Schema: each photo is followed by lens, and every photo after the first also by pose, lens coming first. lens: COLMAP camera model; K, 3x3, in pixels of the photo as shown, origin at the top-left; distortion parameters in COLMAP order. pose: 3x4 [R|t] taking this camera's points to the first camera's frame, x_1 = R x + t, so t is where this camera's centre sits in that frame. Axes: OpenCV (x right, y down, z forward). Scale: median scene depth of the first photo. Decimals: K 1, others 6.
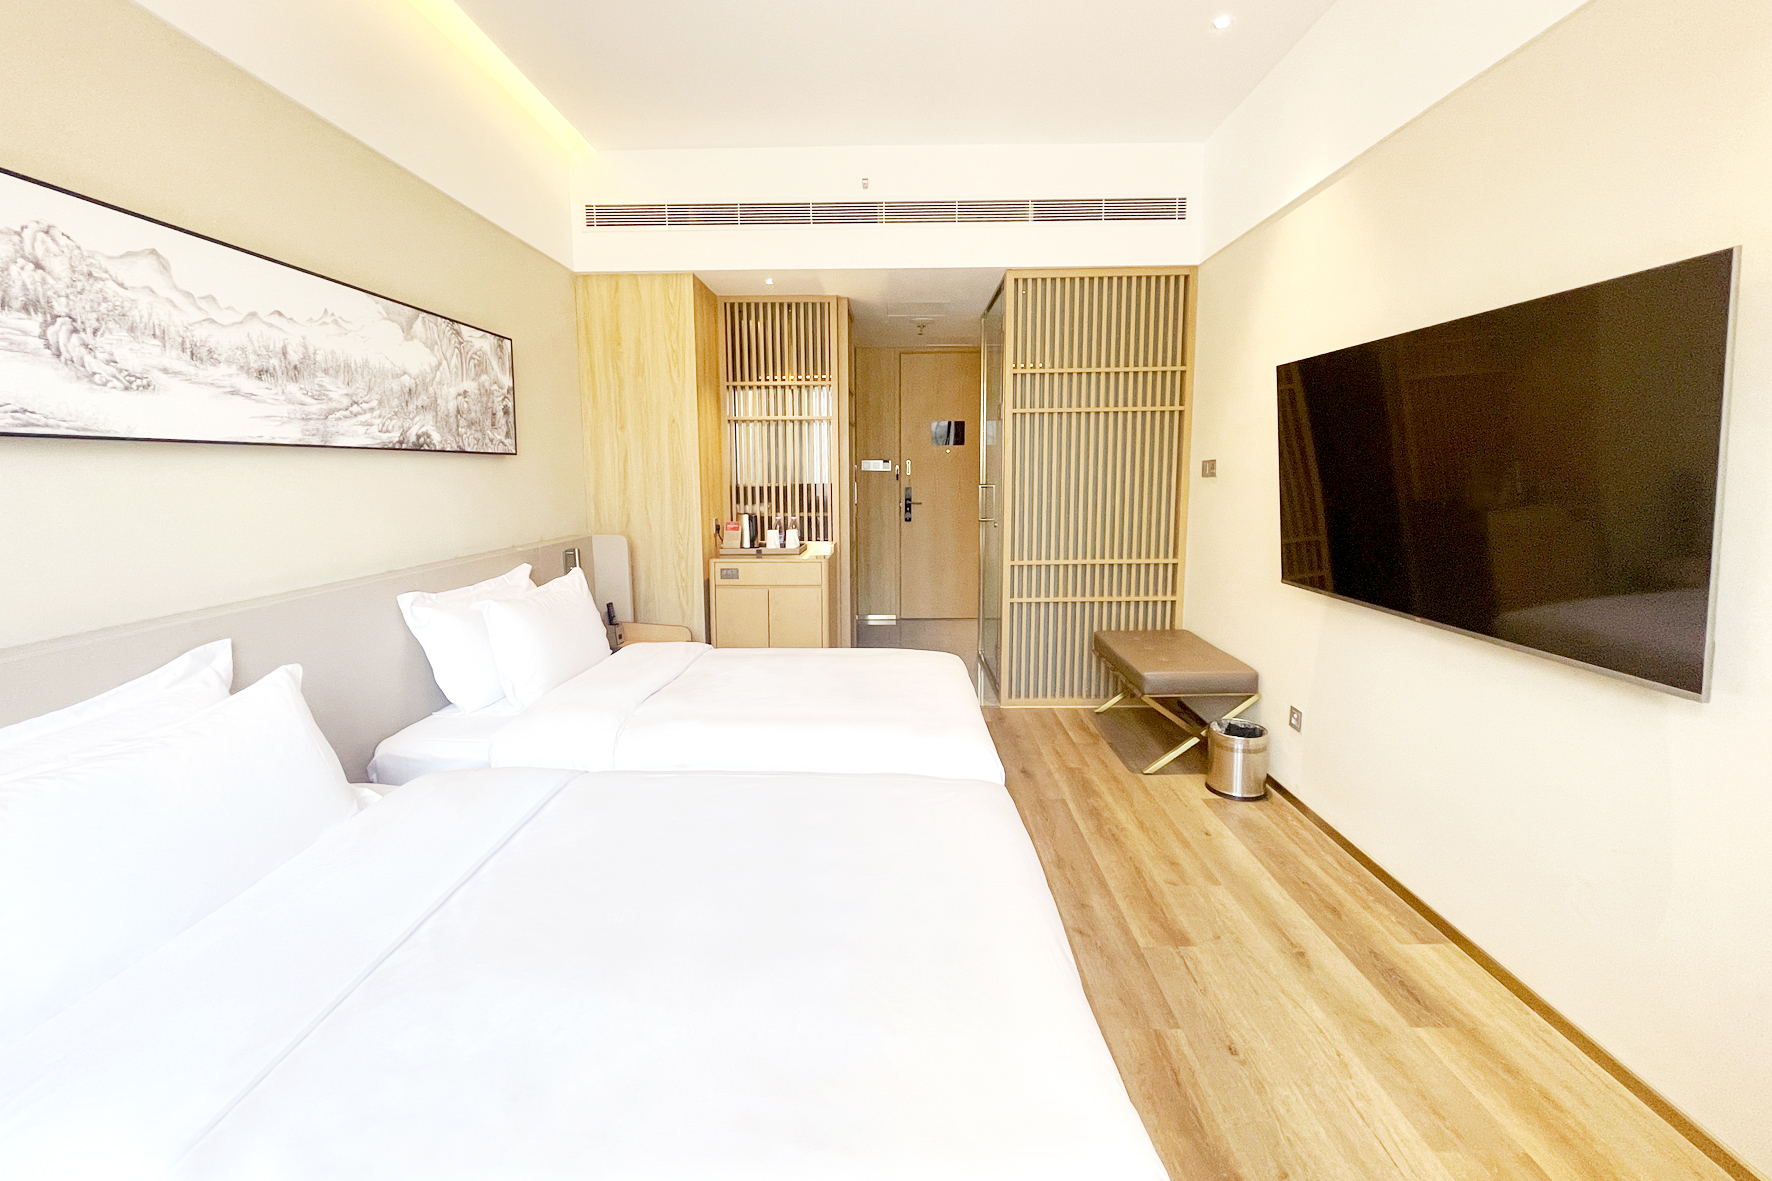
lens RADIAL K [[758.8, 0, 887.4], [0, 758.8, 578.3], [0, 0, 1]] dist [-0.000882, 0.001765]
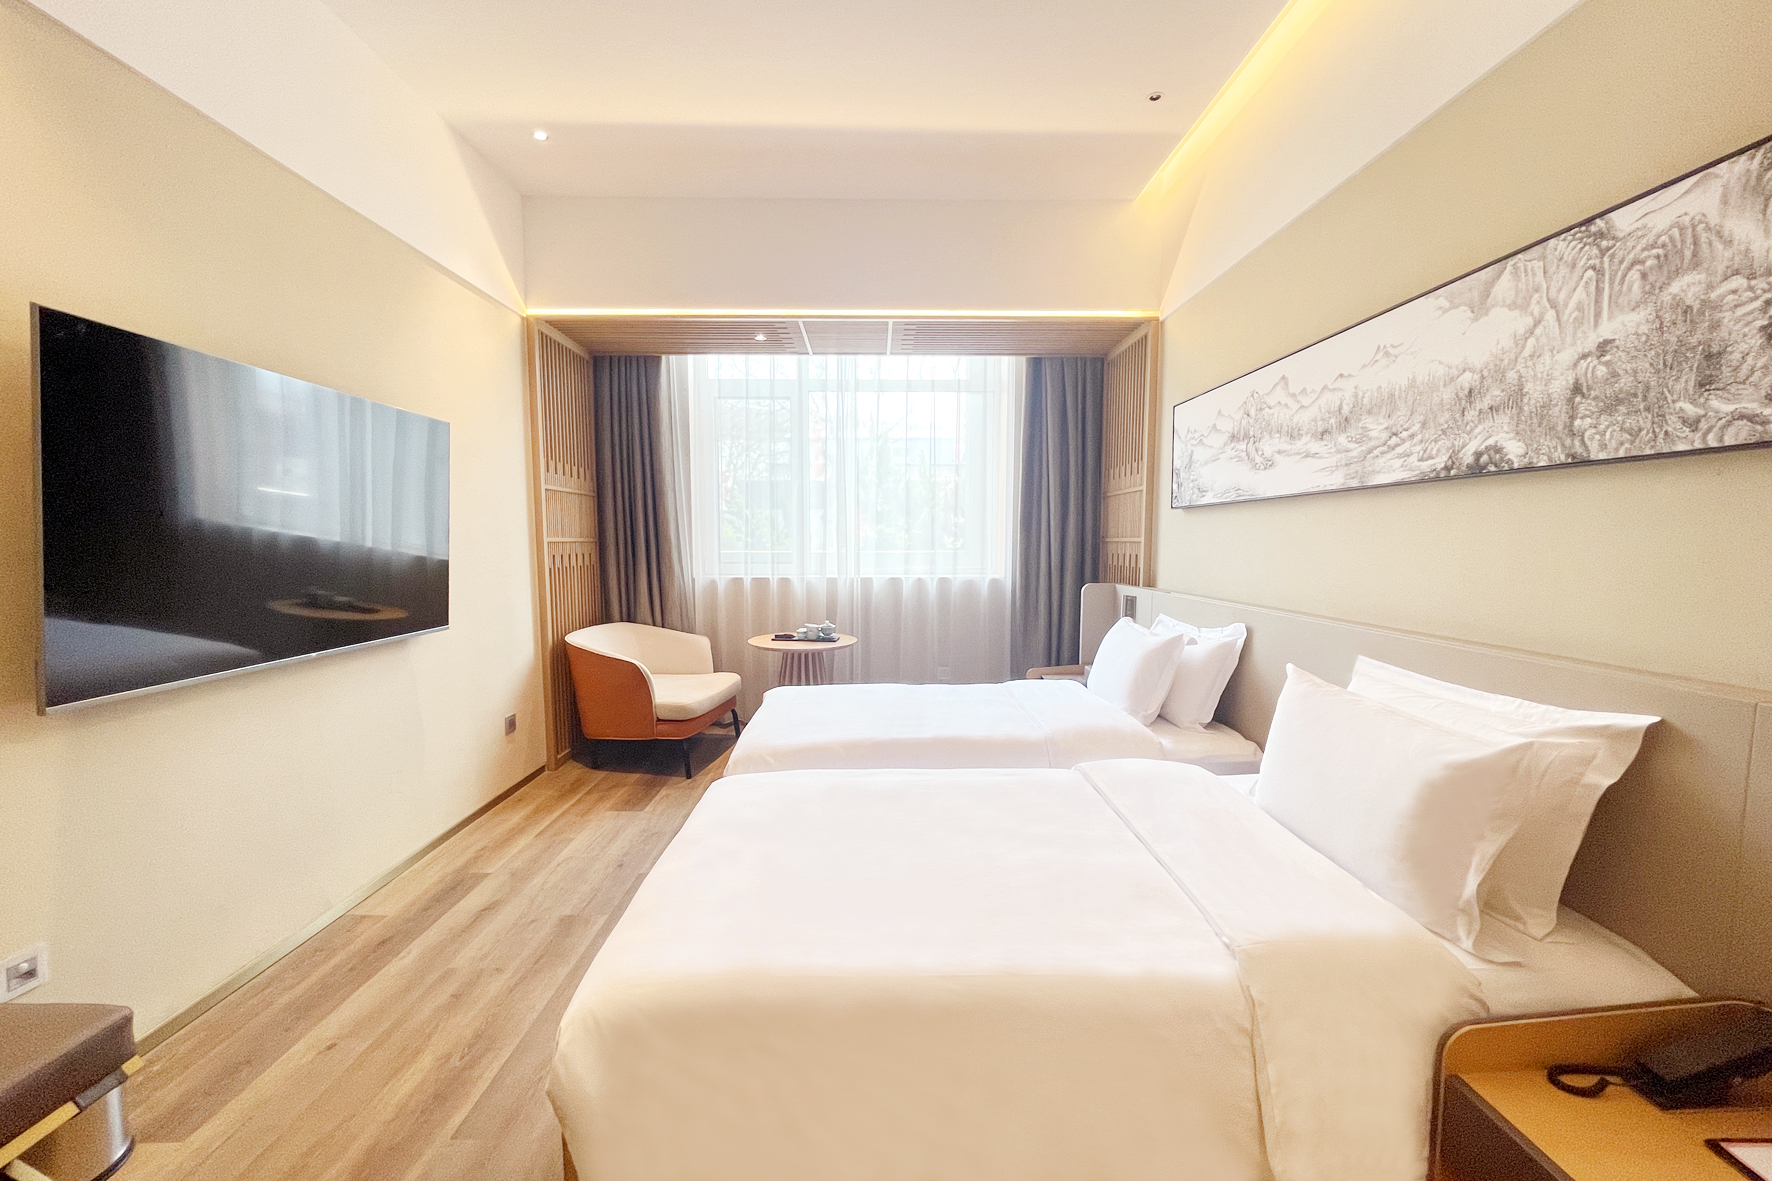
lens RADIAL K [[758.8, 0, 885.6], [0, 758.8, 600.4], [0, 0, 1]] dist [-0.000882, 0.001765]
pose [[-0.999586, 0.009689, -0.027074, -0.064142], [0.003482, 0.975381, 0.220497, -0.220637], [0.028544, 0.220312, -0.975012, 1.755616]]
